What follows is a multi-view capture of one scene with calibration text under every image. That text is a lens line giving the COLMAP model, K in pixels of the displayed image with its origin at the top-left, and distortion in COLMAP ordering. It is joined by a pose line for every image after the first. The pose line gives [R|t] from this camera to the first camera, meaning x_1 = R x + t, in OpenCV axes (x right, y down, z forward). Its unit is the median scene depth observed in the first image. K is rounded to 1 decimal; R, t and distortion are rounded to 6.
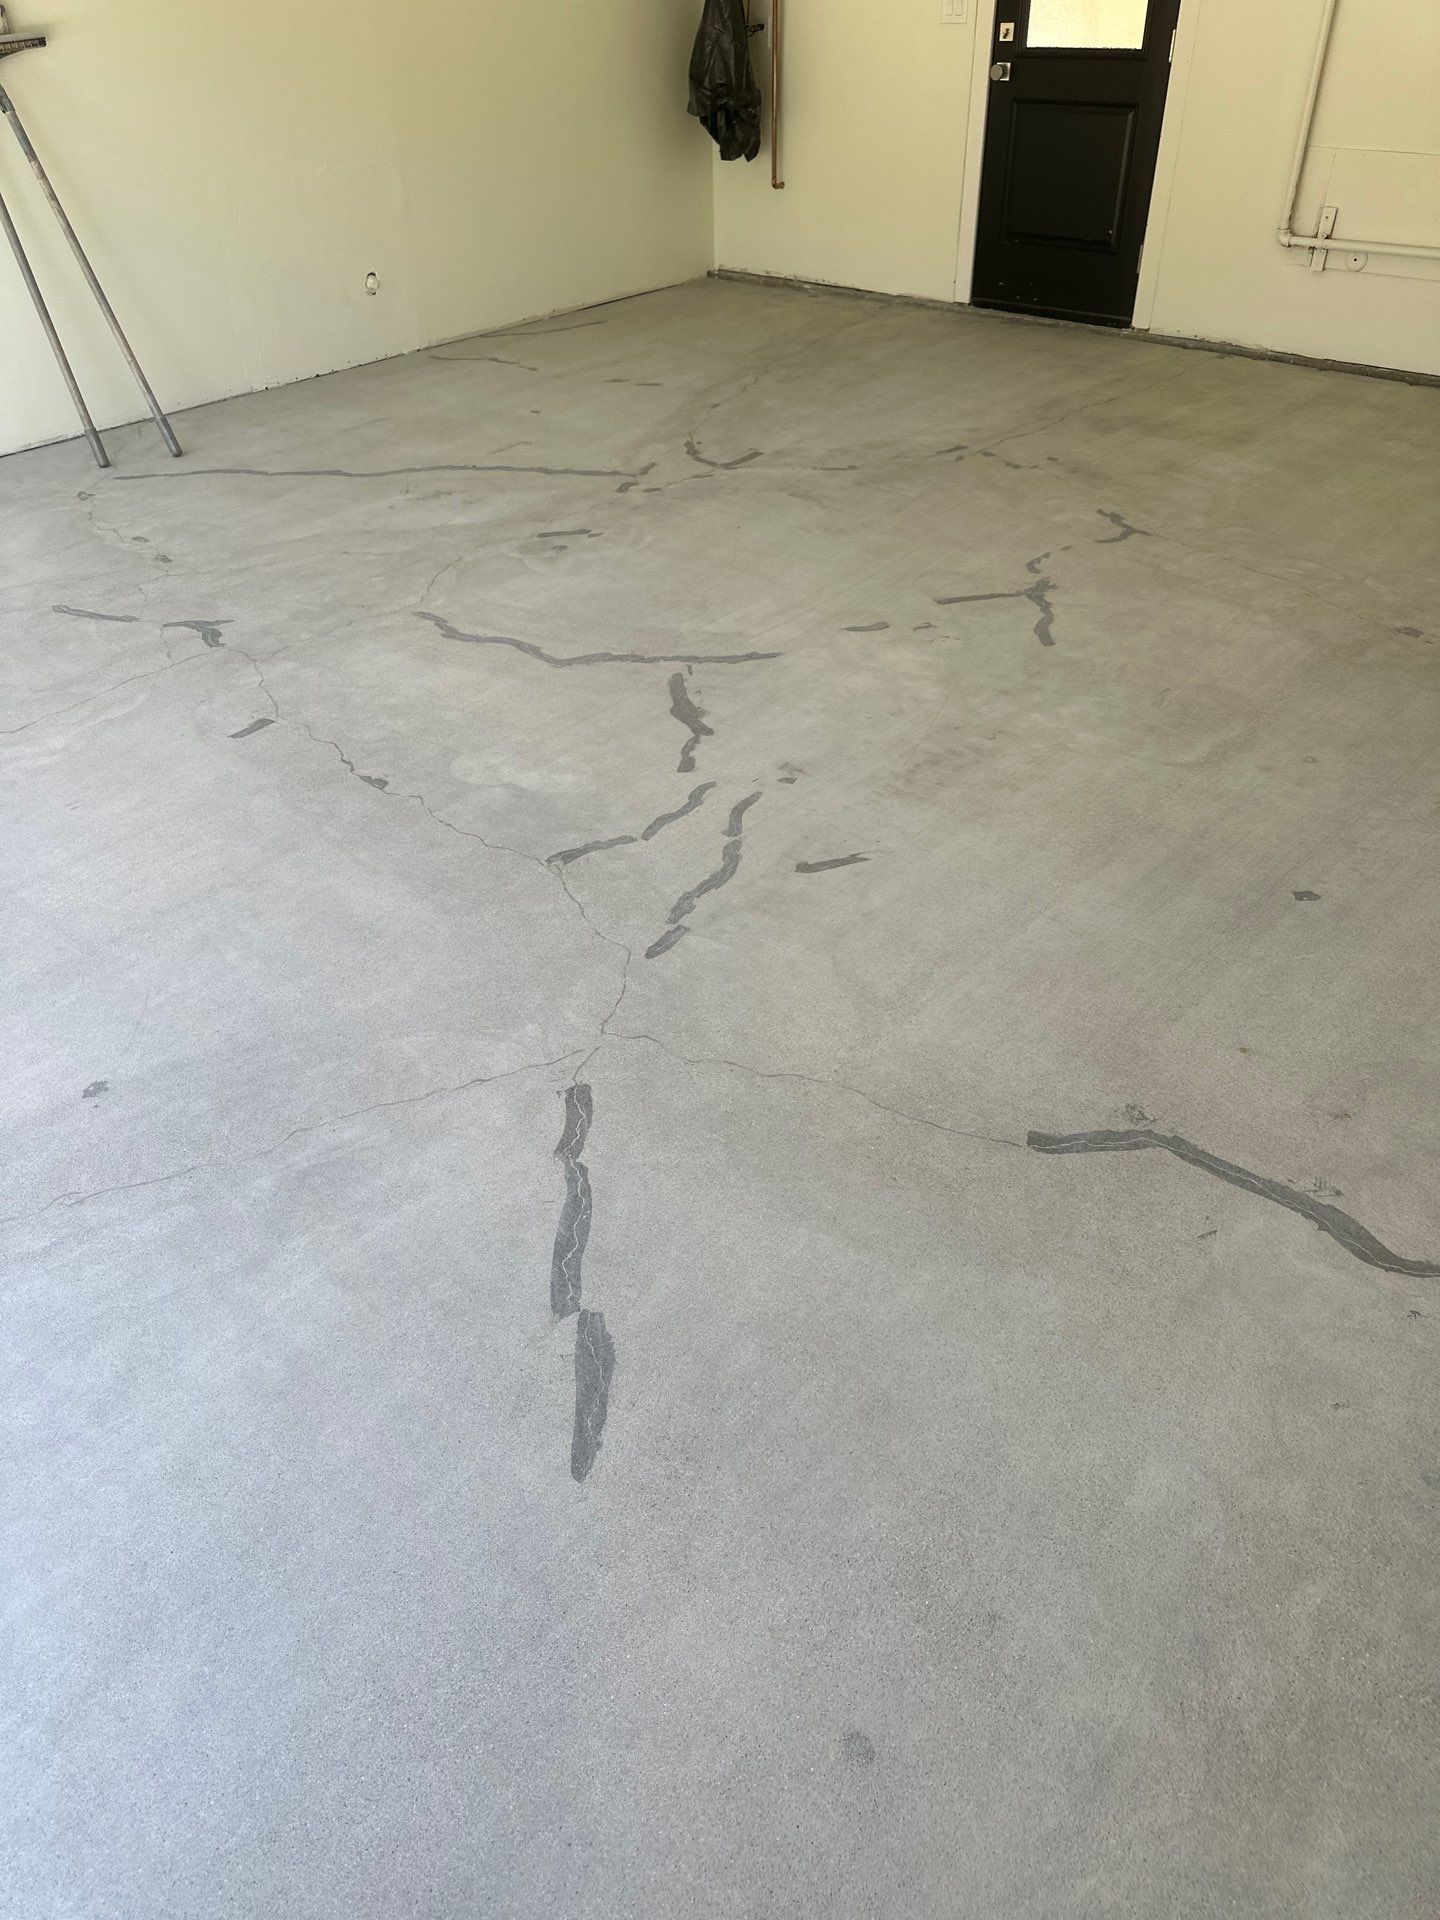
lens RADIAL K [[1360.8, 0, 670.4], [0, 1360.8, 964.9], [0, 0, 1]] dist [0.108991, -0.178295]
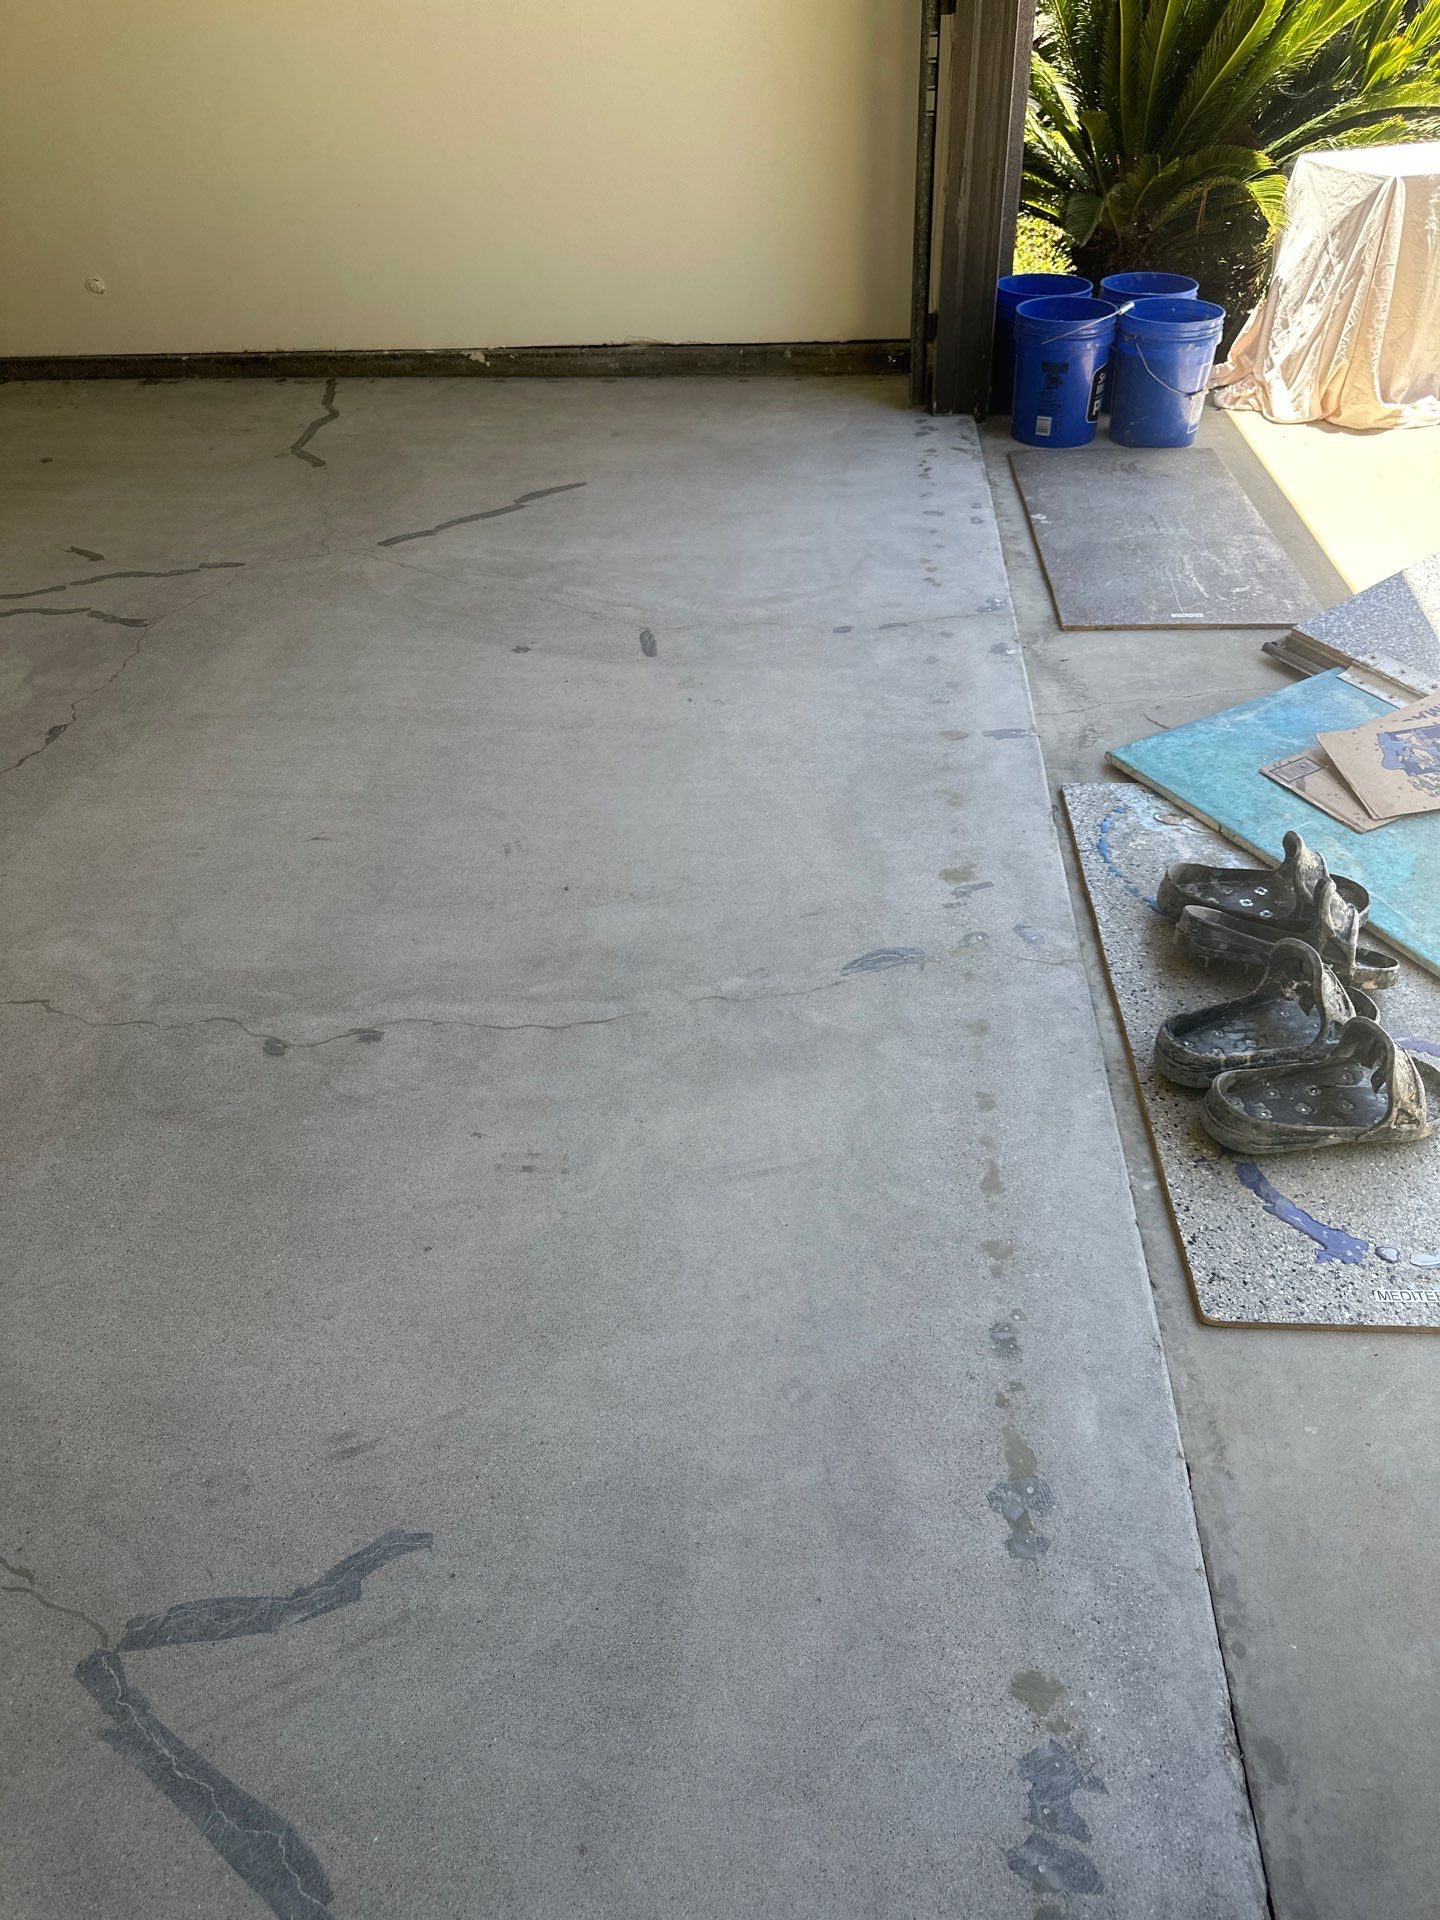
lens RADIAL K [[1394.5, 0, 720.0], [0, 1394.5, 960.0], [0, 0, 1]] dist [0.064016, -0.075893]
pose [[-0.599099, -0.461490, 0.654299, -1.382731], [0.519034, 0.398387, 0.756235, -0.654949], [-0.609659, 0.792663, 0.000856, 0.944544]]
